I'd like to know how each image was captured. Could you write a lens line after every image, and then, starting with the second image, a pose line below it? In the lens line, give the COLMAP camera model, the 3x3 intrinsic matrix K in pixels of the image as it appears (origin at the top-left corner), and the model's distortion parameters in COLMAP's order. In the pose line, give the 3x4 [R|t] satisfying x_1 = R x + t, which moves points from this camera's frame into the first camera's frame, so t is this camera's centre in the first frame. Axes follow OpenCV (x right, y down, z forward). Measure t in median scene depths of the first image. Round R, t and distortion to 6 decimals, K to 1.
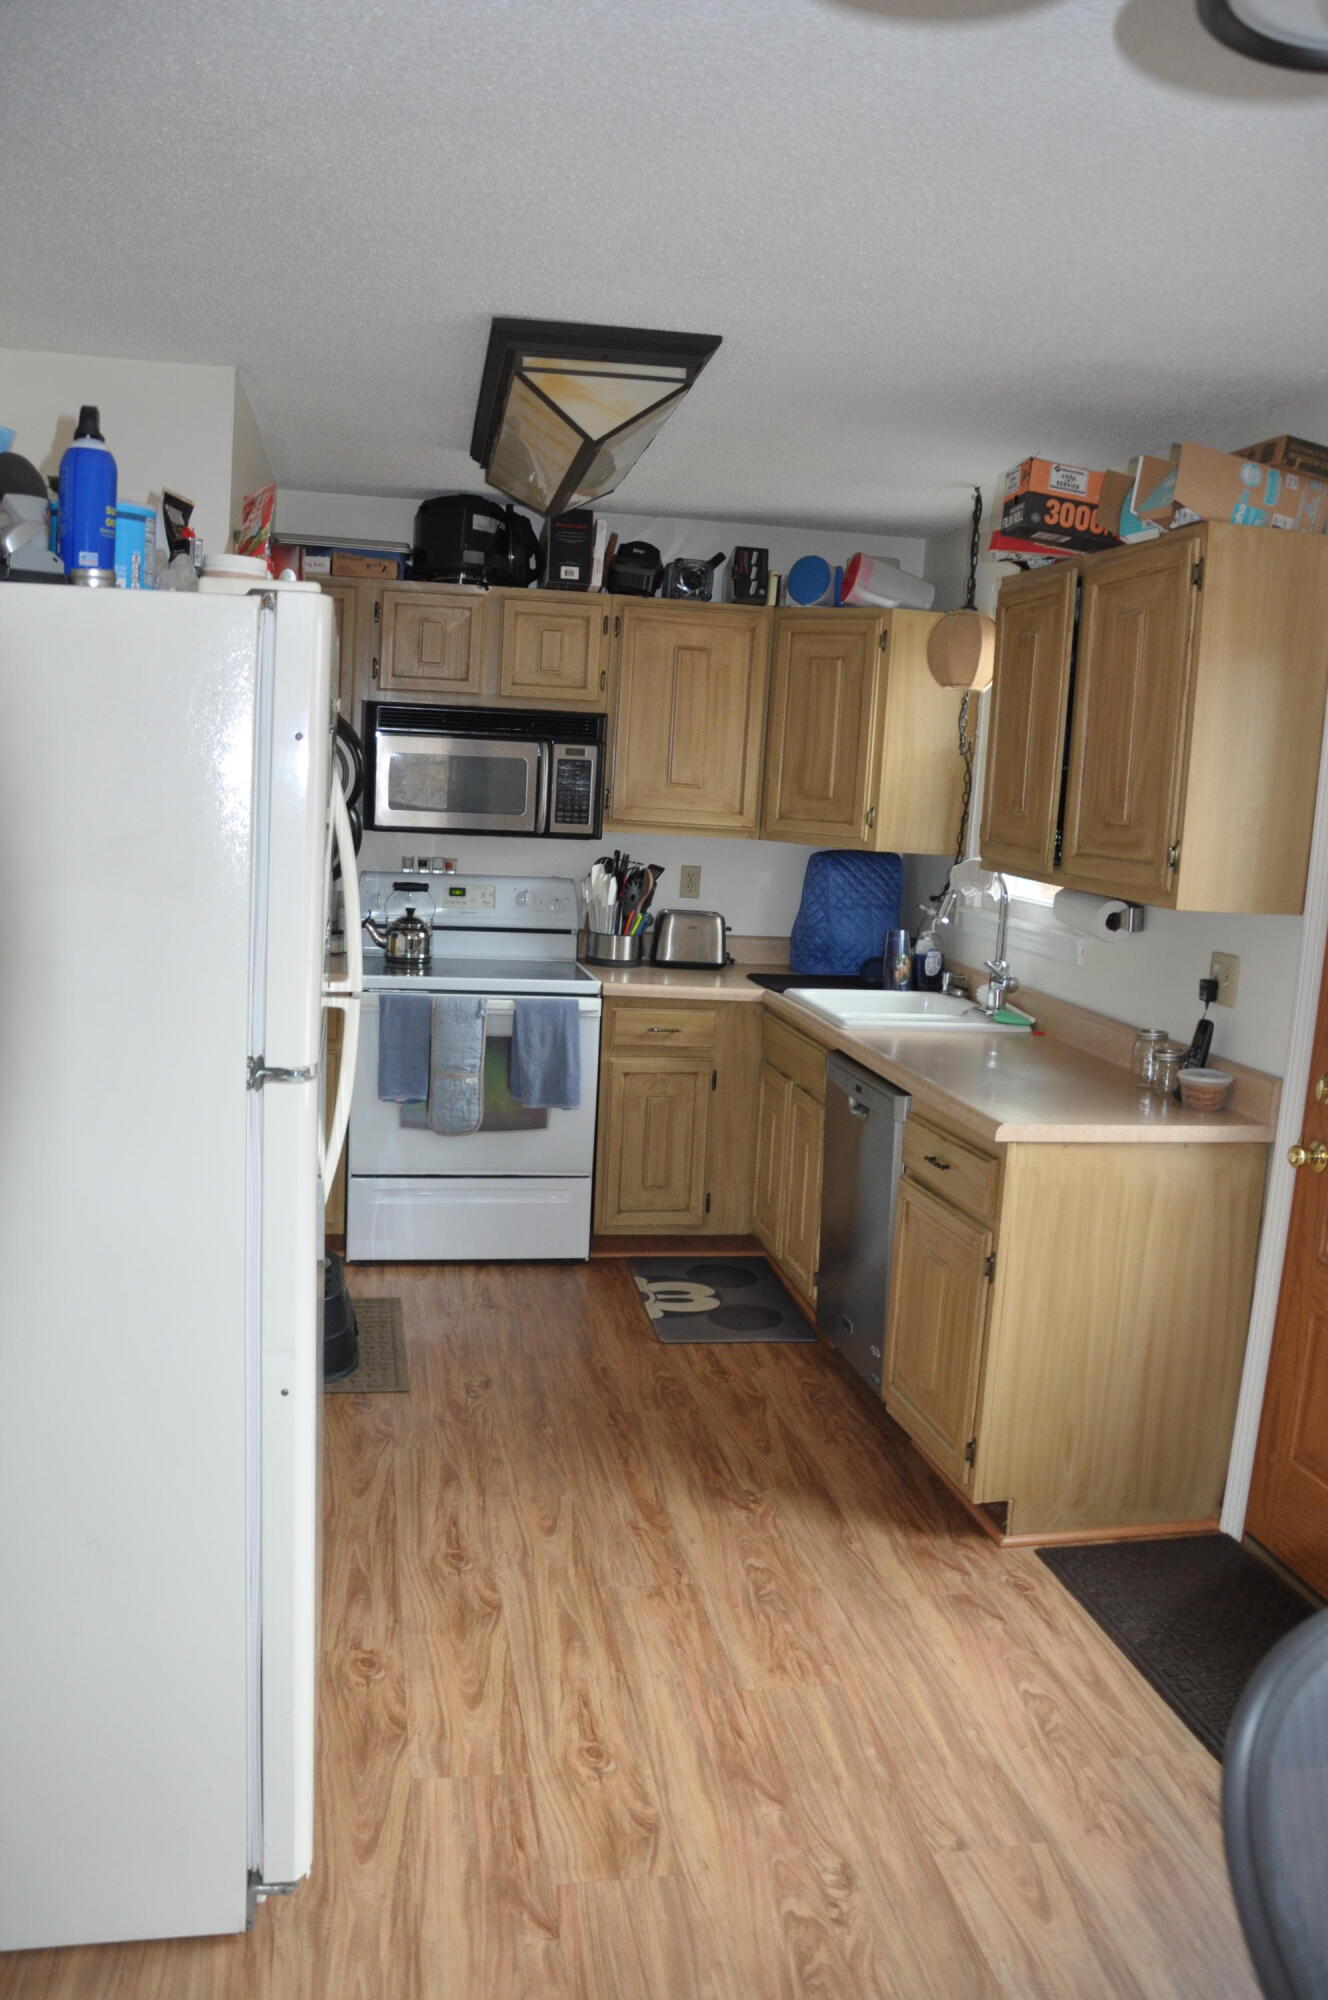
lens RADIAL K [[1558.2, 0, 664.0], [0, 1558.2, 1000.0], [0, 0, 1]] dist [-0.167511, 0.148009]
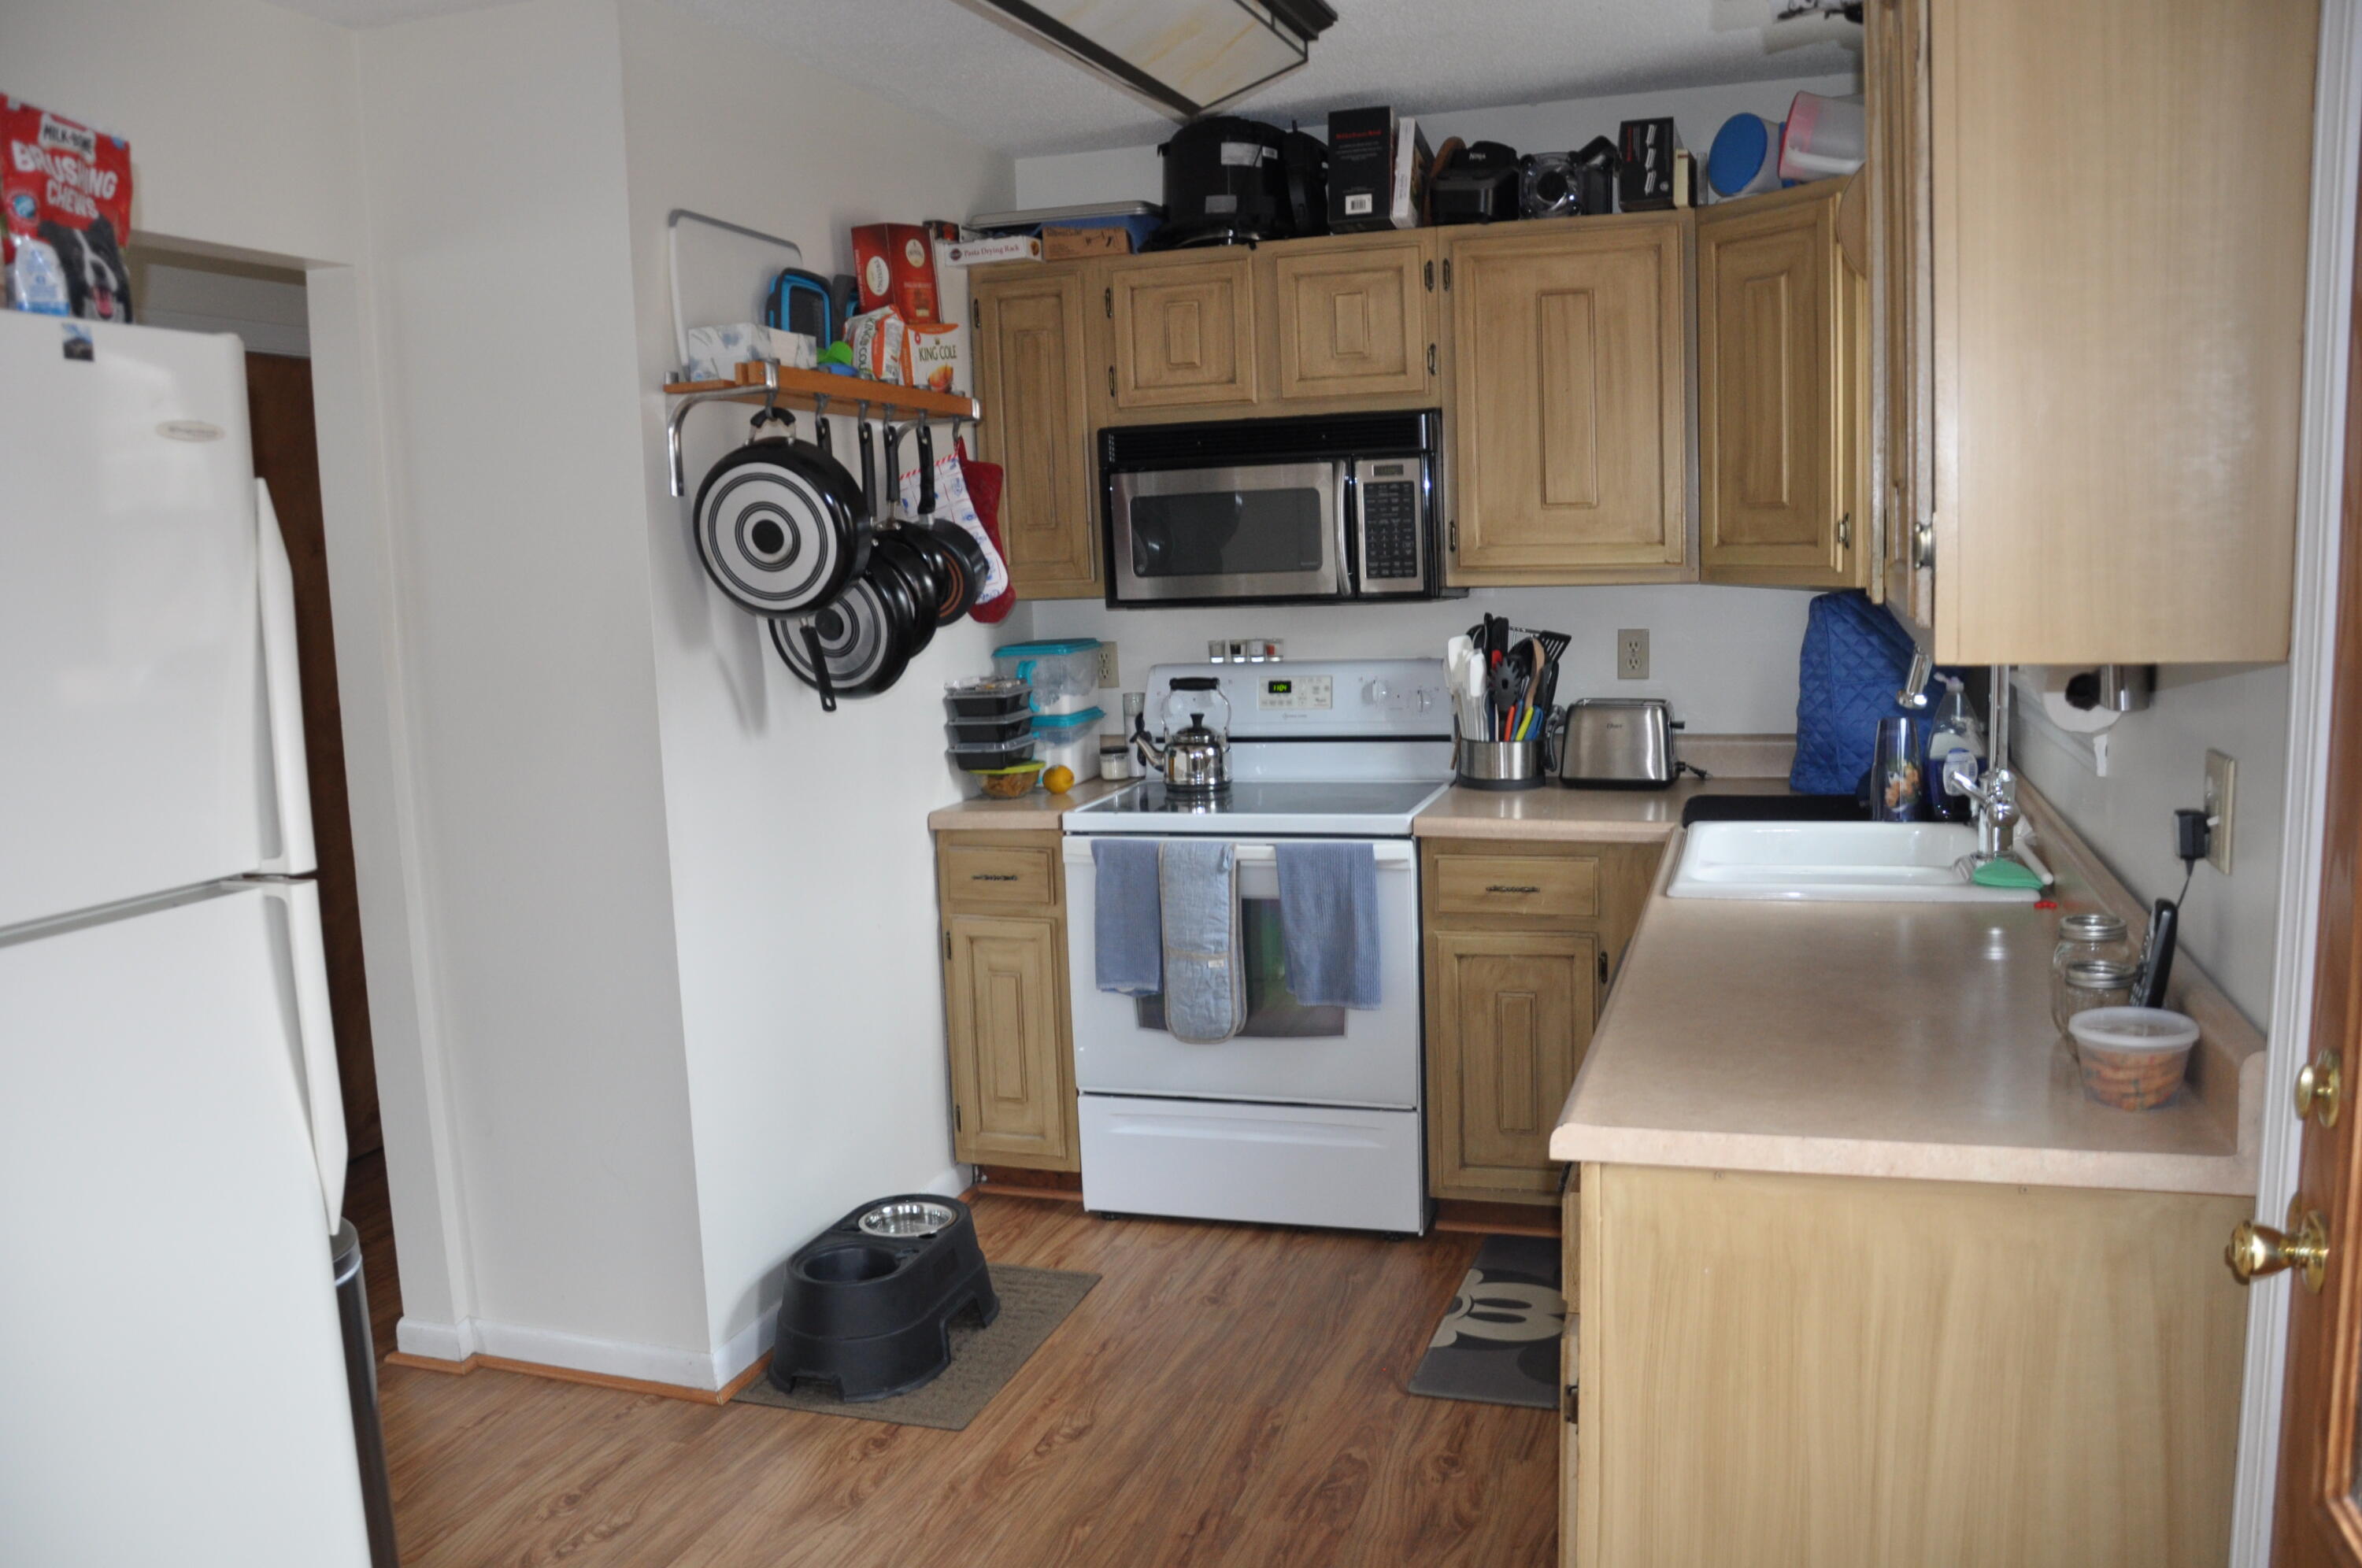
lens RADIAL K [[1840.0, 0, 1173.3], [0, 1840.0, 794.5], [0, 0, 1]] dist [-0.167511, 0.148009]
pose [[0.871088, -0.021286, -0.490665, 0.245786], [0.016683, 0.999766, -0.013754, -0.011445], [0.490843, 0.003795, 0.871240, 0.273303]]
